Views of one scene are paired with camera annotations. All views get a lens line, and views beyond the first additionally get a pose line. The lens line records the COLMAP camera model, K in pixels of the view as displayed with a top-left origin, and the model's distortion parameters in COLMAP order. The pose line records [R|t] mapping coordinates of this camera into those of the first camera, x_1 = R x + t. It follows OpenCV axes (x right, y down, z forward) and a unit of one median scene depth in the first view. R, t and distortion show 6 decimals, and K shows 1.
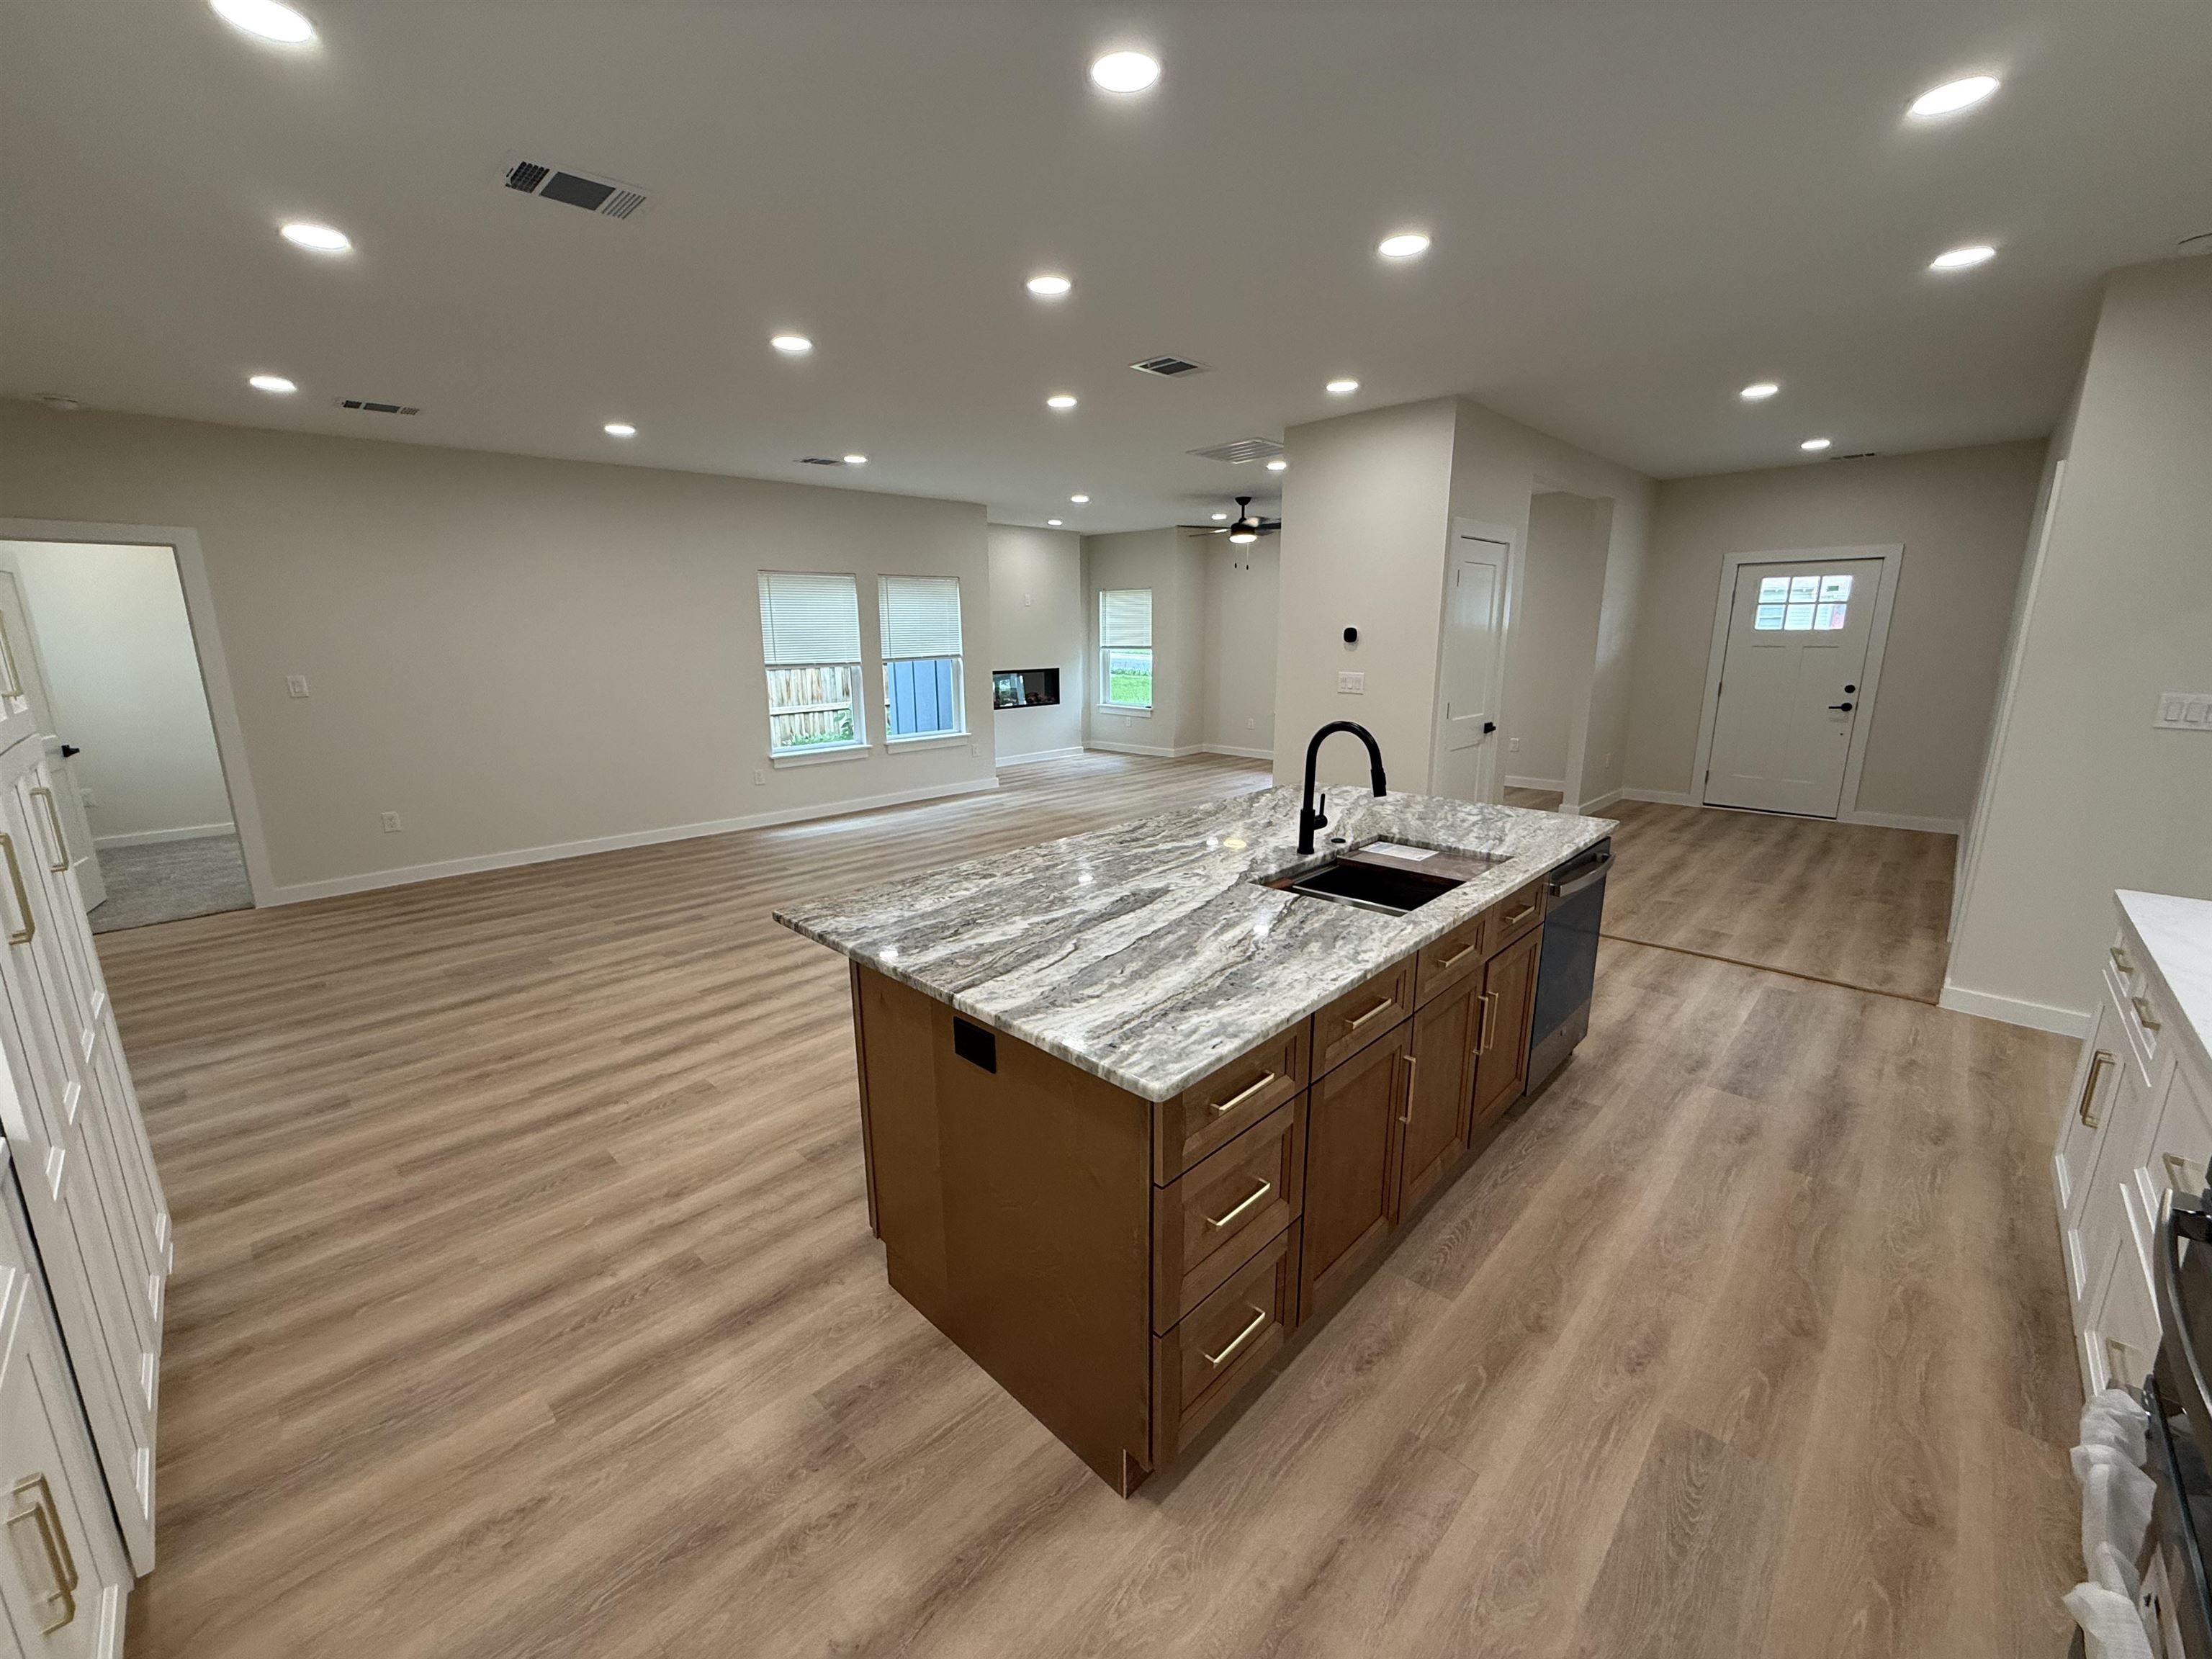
lens RADIAL K [[882.6, 0, 1101.5], [0, 882.6, 829.5], [0, 0, 1]] dist [-0.000679, 0.000062]
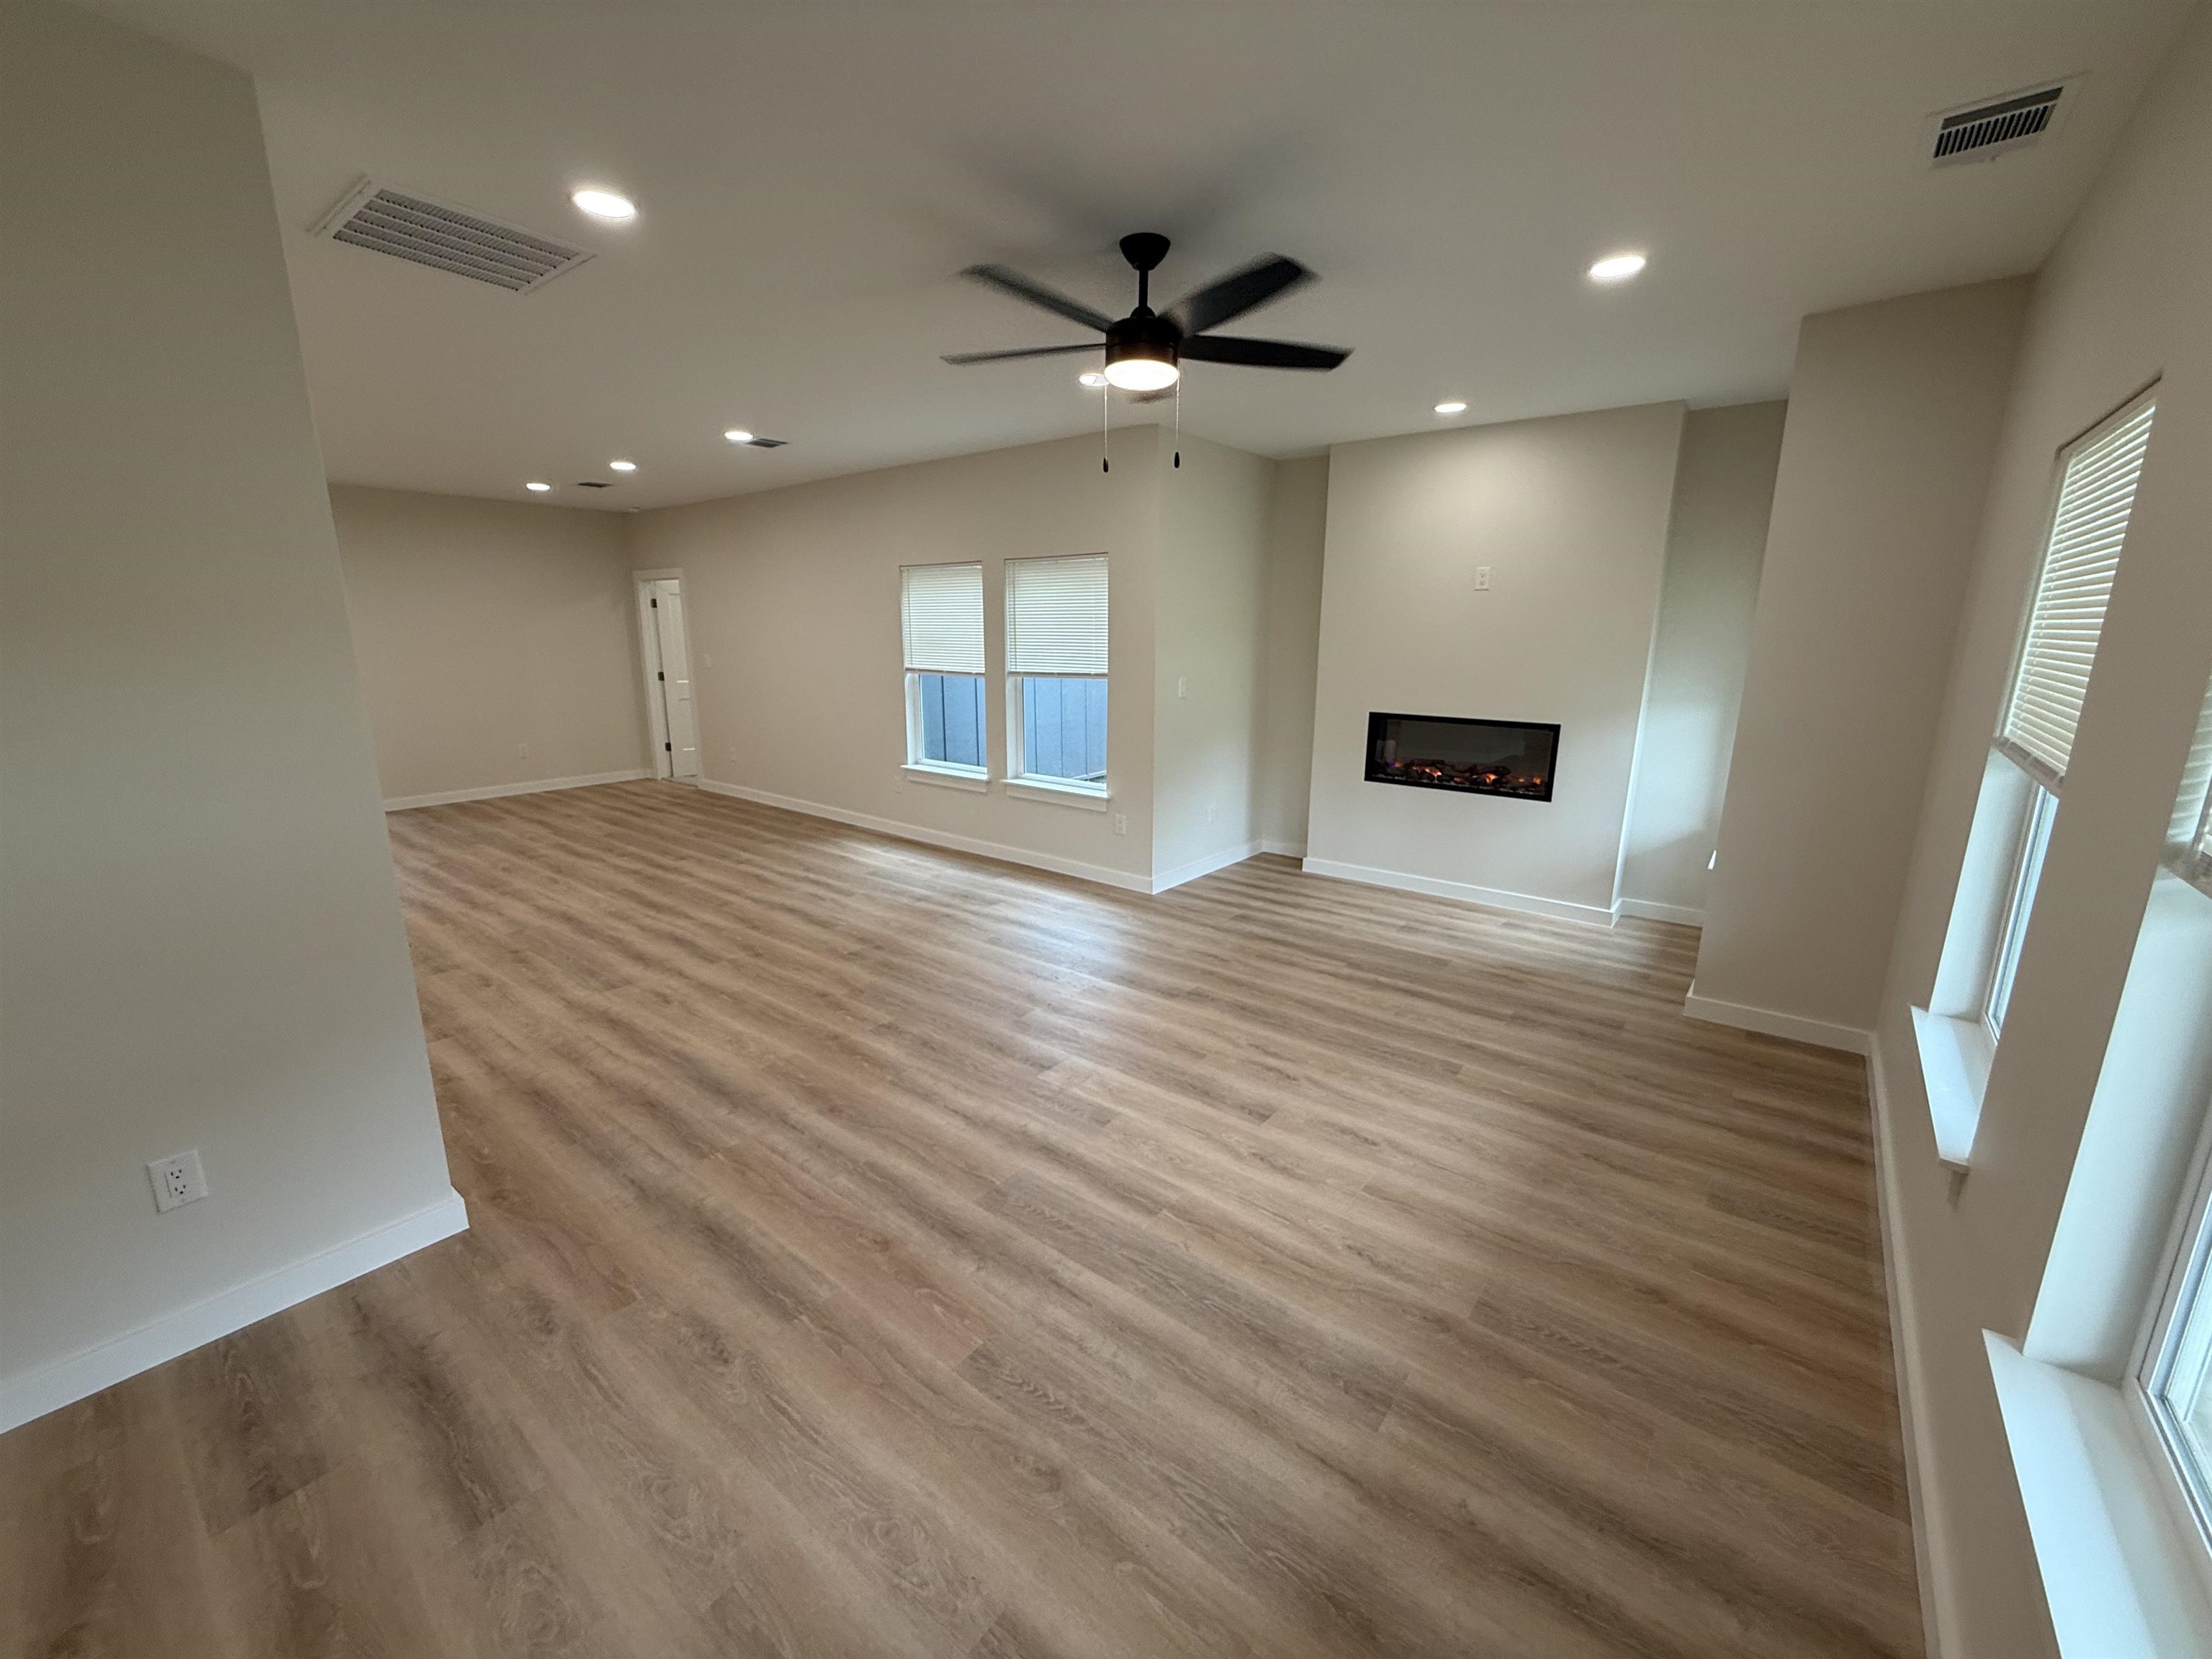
lens RADIAL K [[882.6, 0, 1098.2], [0, 882.6, 827.4], [0, 0, 1]] dist [-0.000679, 0.000062]
pose [[0.101956, 0.232020, -0.967353, 1.542352], [-0.224882, 0.952623, 0.204785, -0.702551], [0.969037, 0.196662, 0.149303, 2.917923]]
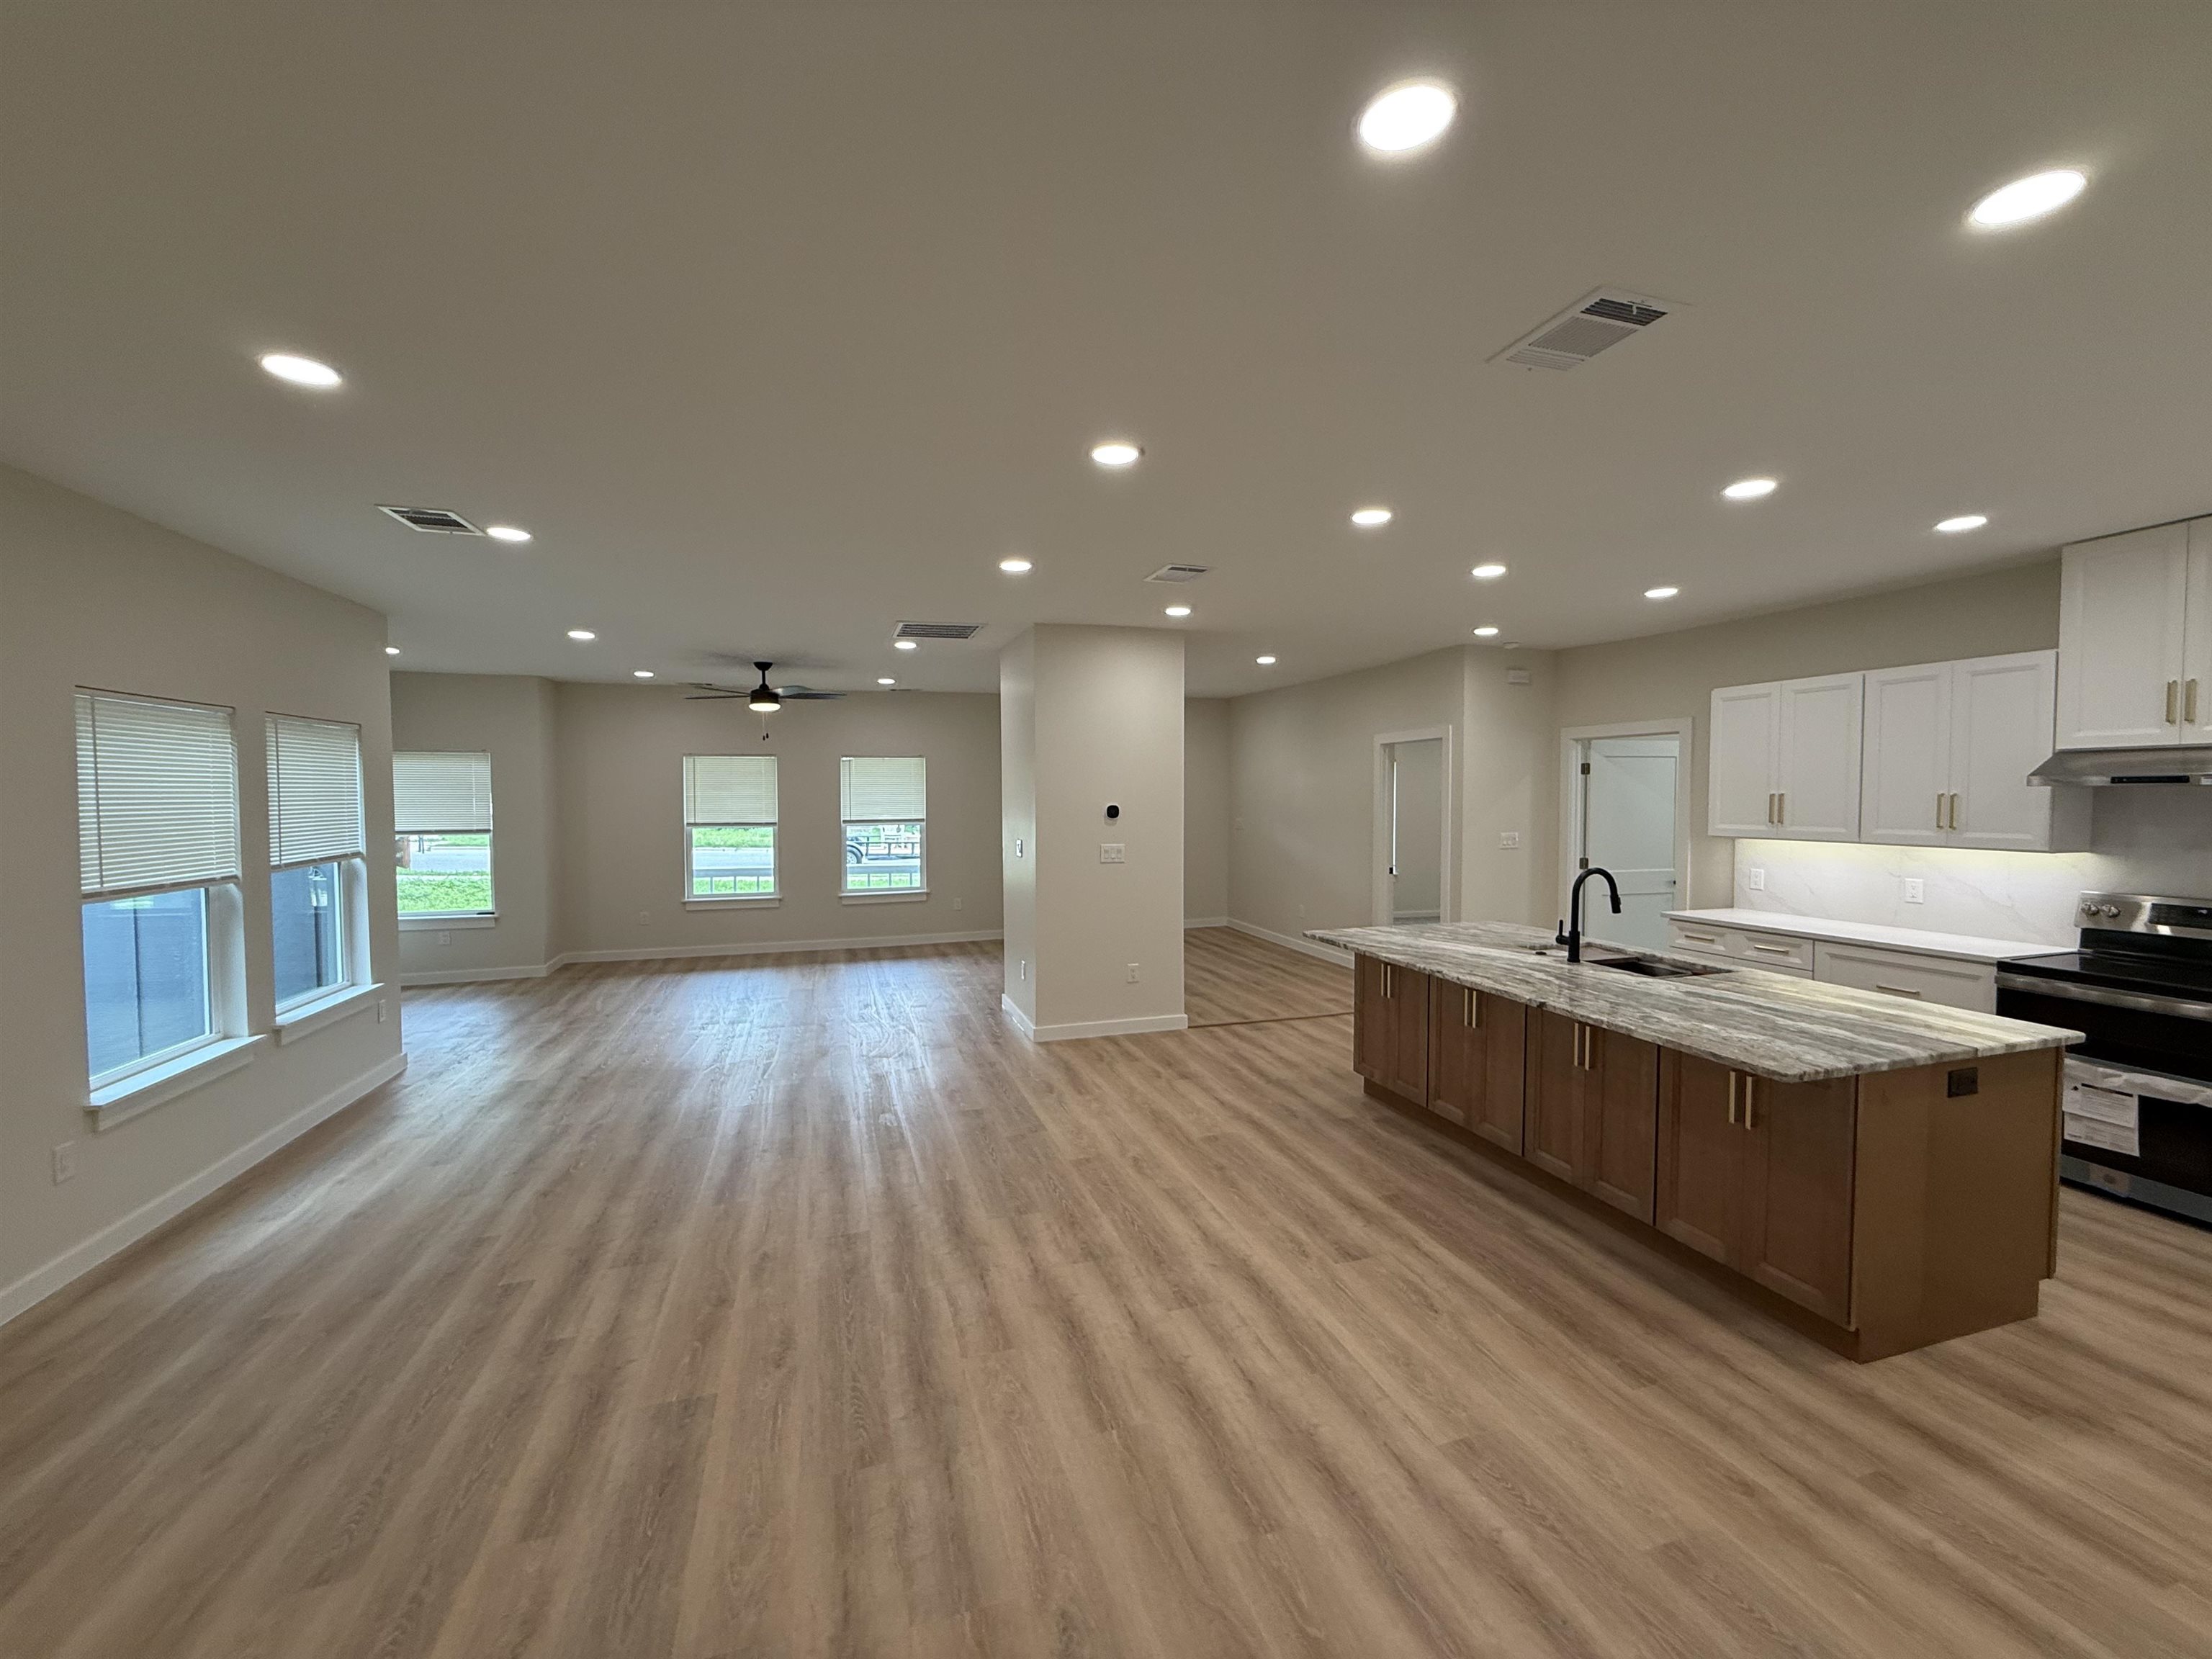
lens RADIAL K [[882.6, 0, 1104.0], [0, 882.6, 831.0], [0, 0, 1]] dist [-0.000679, 0.000062]
pose [[0.474768, -0.033010, 0.879492, -1.396614], [0.197472, 0.977813, -0.069899, -0.234371], [-0.857671, 0.206861, 0.470753, 0.948342]]
